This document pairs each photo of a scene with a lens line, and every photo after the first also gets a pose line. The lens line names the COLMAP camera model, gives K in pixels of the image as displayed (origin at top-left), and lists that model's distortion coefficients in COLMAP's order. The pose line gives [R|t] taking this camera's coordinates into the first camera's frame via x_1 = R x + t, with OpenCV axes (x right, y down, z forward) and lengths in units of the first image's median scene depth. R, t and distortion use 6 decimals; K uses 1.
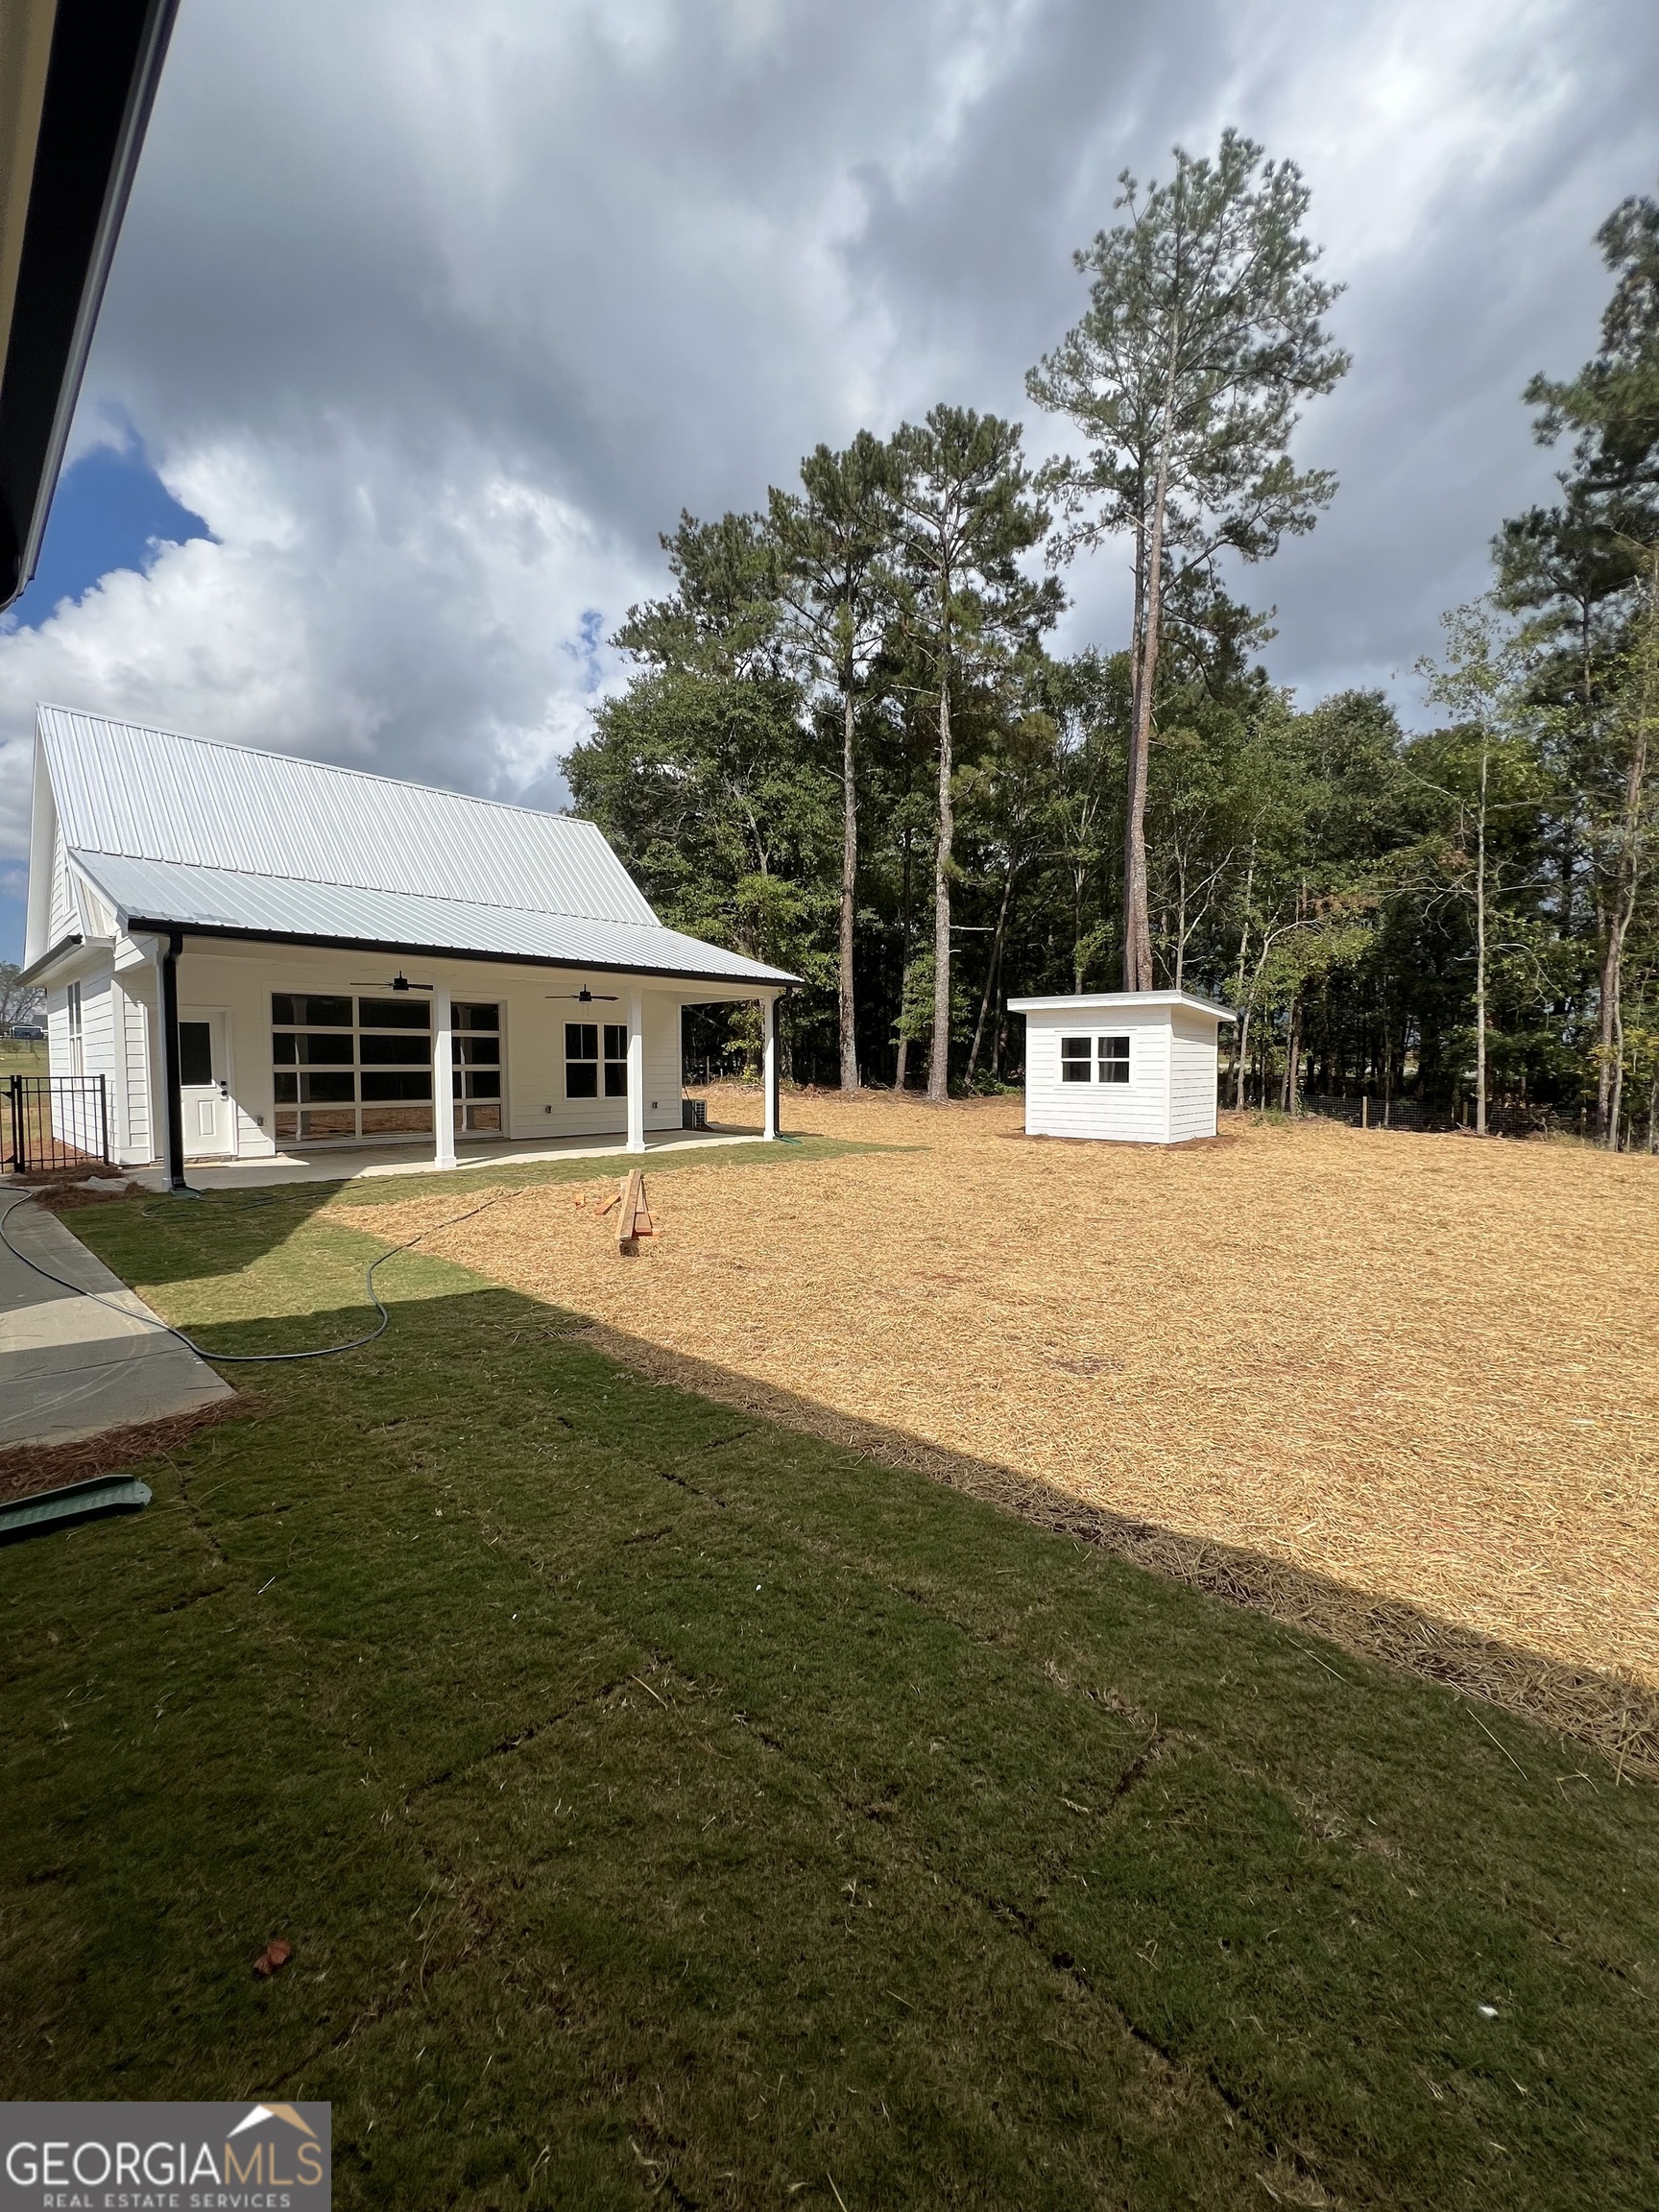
lens RADIAL K [[883.9, 0, 838.0], [0, 883.9, 1106.6], [0, 0, 1]] dist [-0.000449, 0.000065]
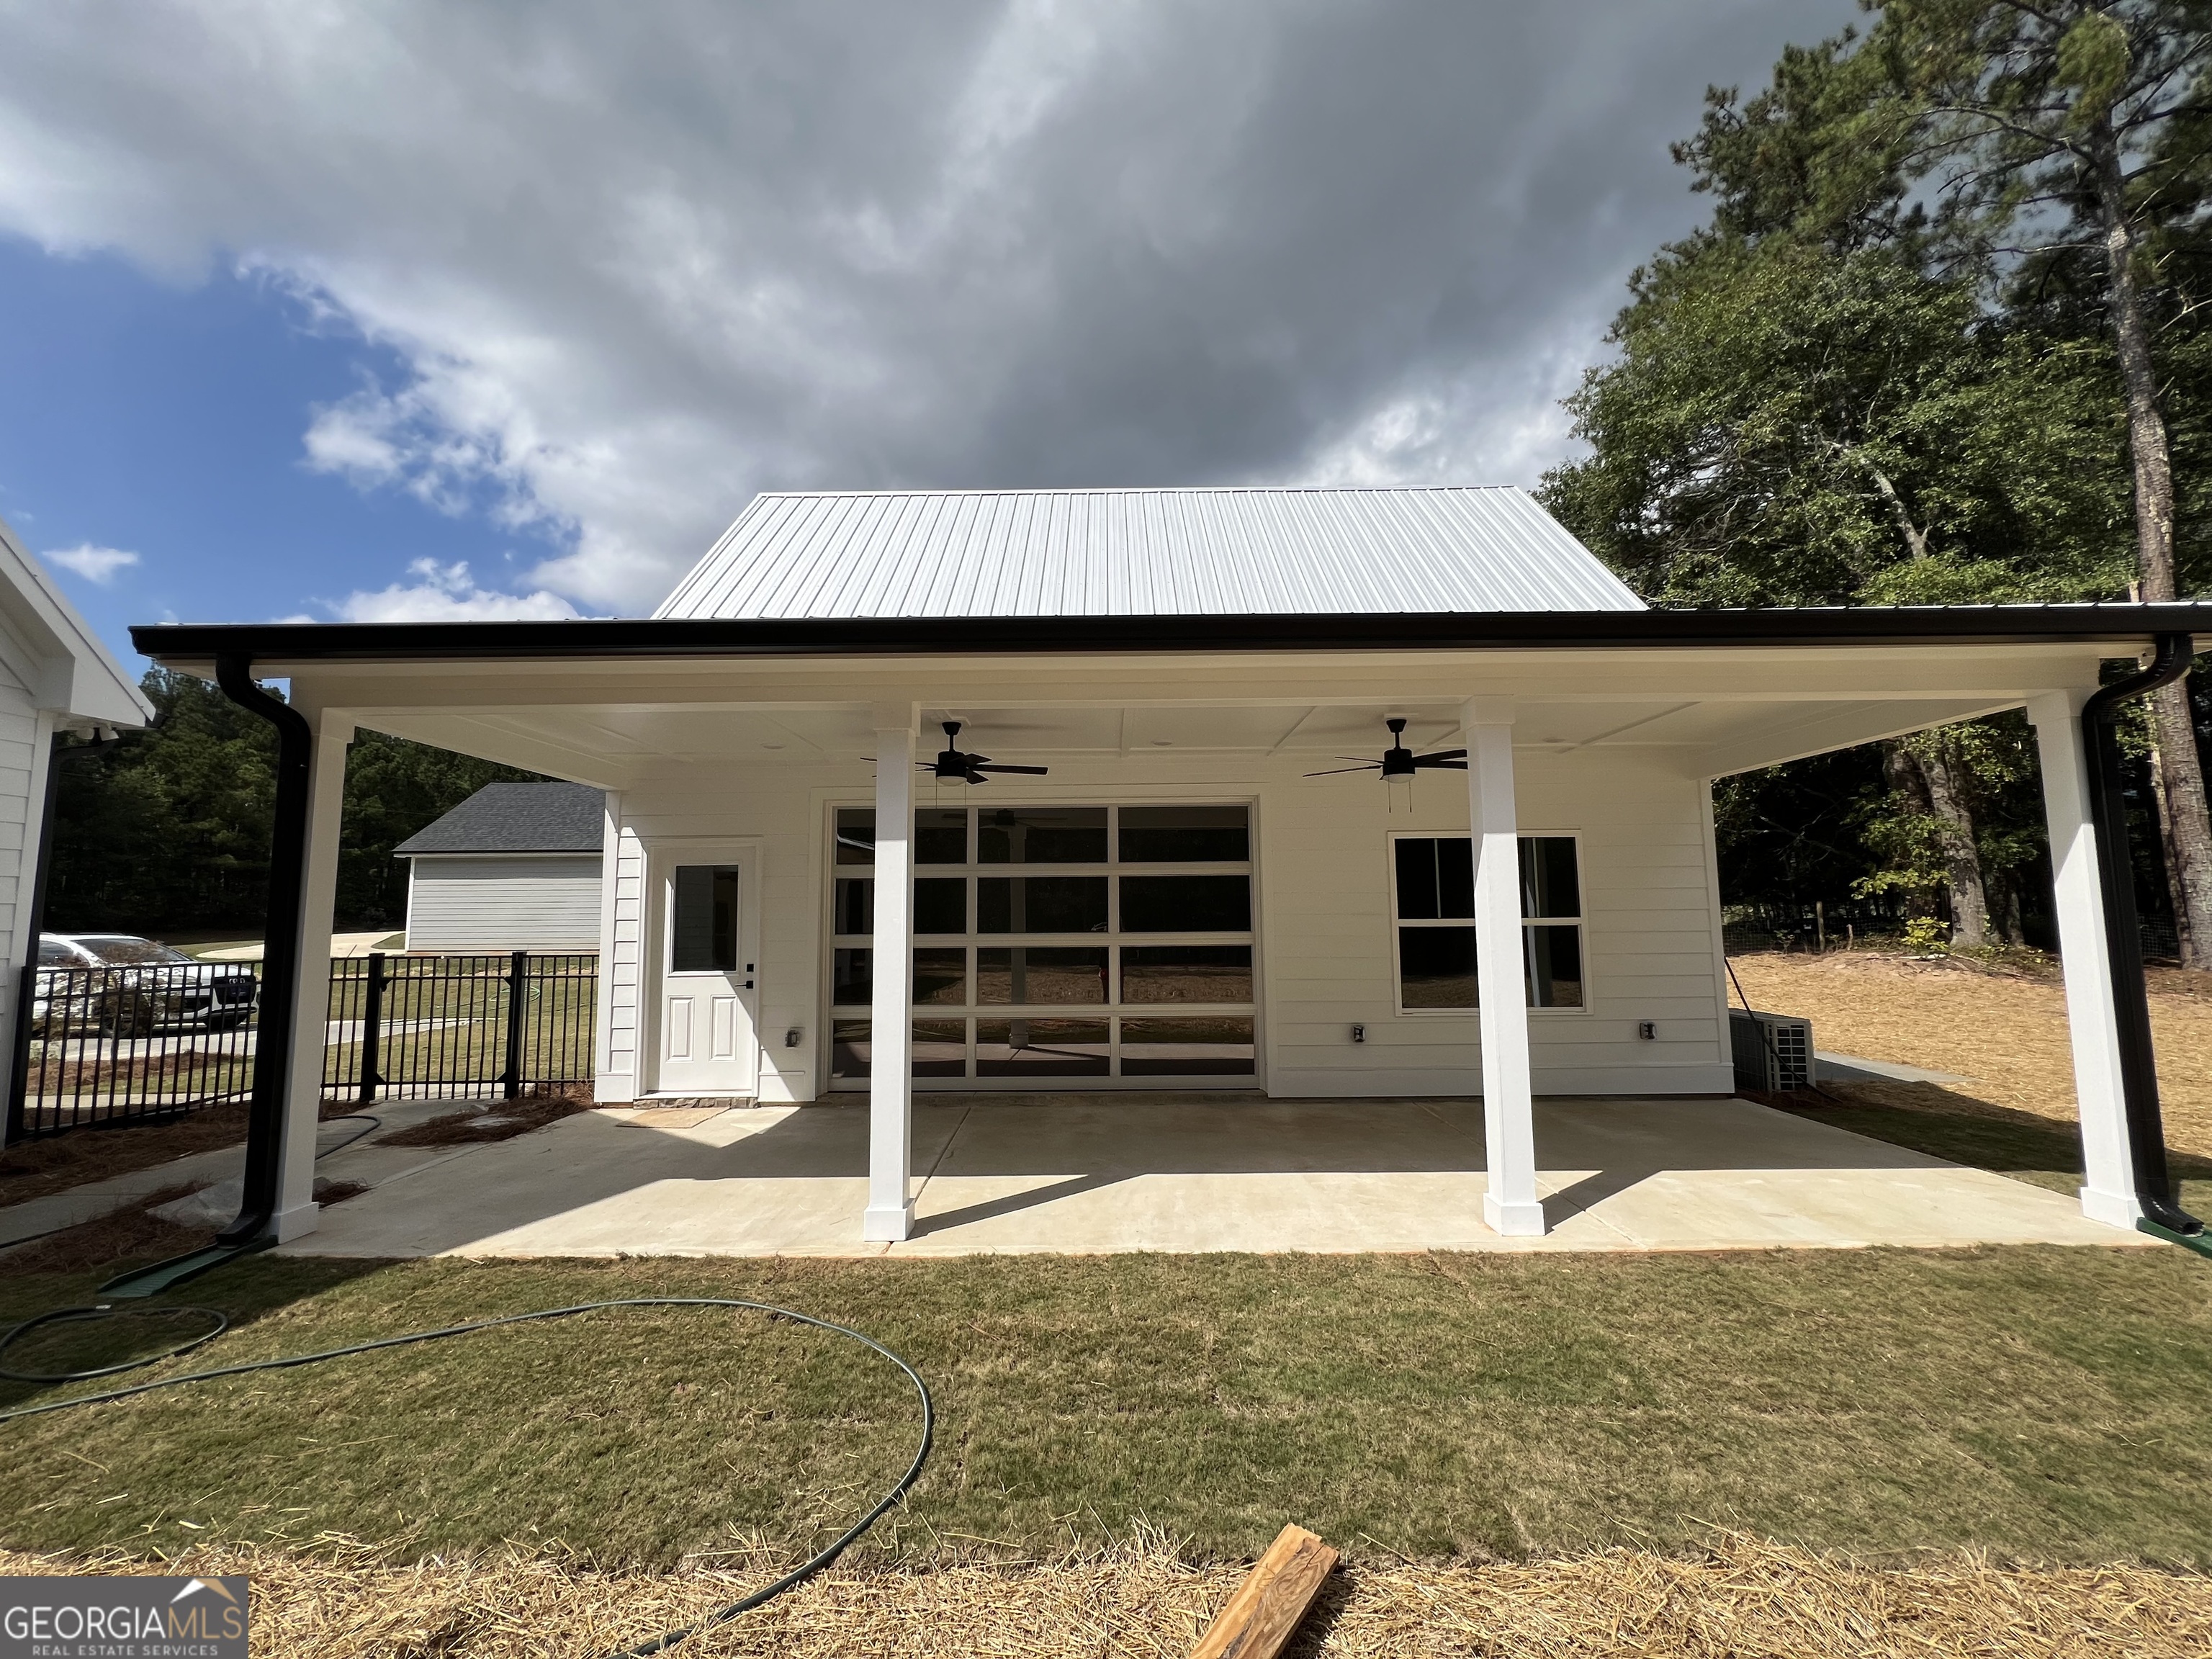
lens RADIAL K [[883.9, 0, 1109.9], [0, 883.9, 822.1], [0, 0, 1]] dist [-0.000449, 0.000065]
pose [[0.679125, -0.078227, -0.729842, -0.040048], [-0.030157, 0.990492, -0.134225, -0.019299], [0.733403, 0.113166, 0.670309, 0.299575]]
